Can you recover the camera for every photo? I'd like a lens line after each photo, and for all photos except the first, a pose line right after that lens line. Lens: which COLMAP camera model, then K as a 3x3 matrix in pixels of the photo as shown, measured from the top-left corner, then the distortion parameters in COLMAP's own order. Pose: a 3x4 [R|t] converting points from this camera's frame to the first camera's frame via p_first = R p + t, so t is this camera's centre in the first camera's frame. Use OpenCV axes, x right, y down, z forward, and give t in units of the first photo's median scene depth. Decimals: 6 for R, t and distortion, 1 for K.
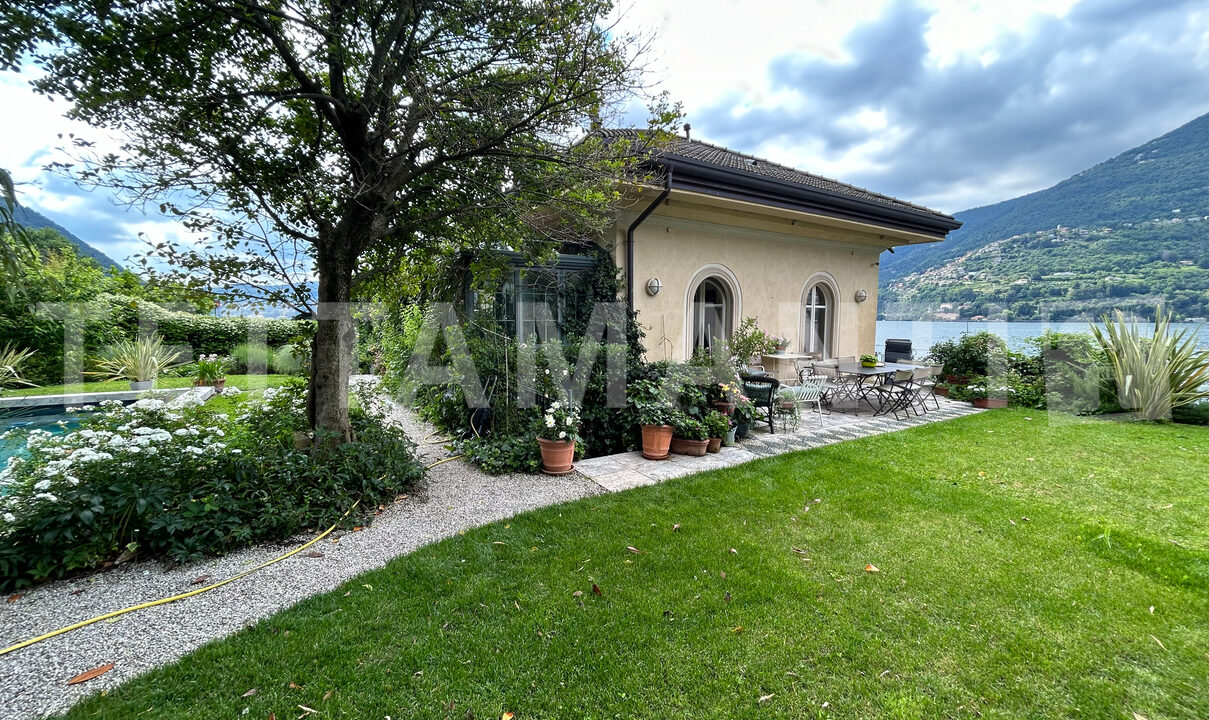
lens RADIAL K [[497.0, 0, 604.5], [0, 497.0, 360.0], [0, 0, 1]] dist [0.000009, -0.000293]
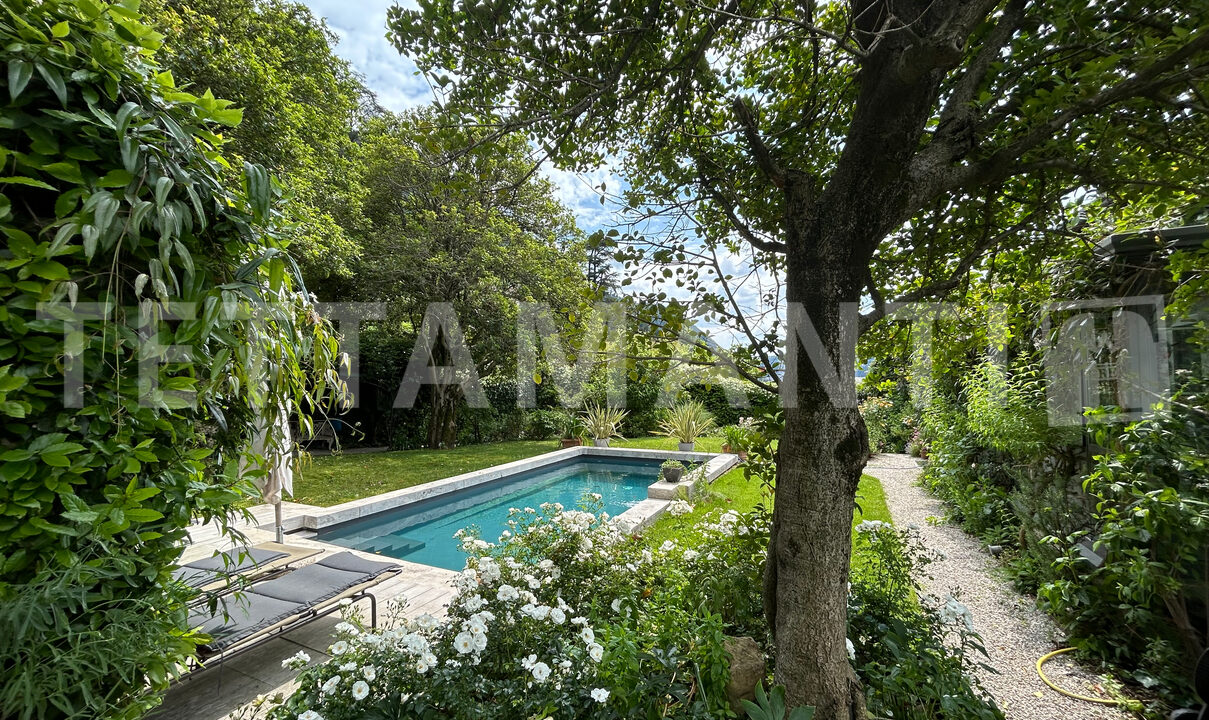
lens RADIAL K [[497.0, 0, 604.5], [0, 497.0, 360.0], [0, 0, 1]] dist [0.000009, -0.000293]
pose [[0.553608, -0.043502, -0.831640, -0.279141], [-0.061180, 0.993812, -0.092711, -0.066987], [0.830527, 0.102206, 0.547521, 0.588460]]
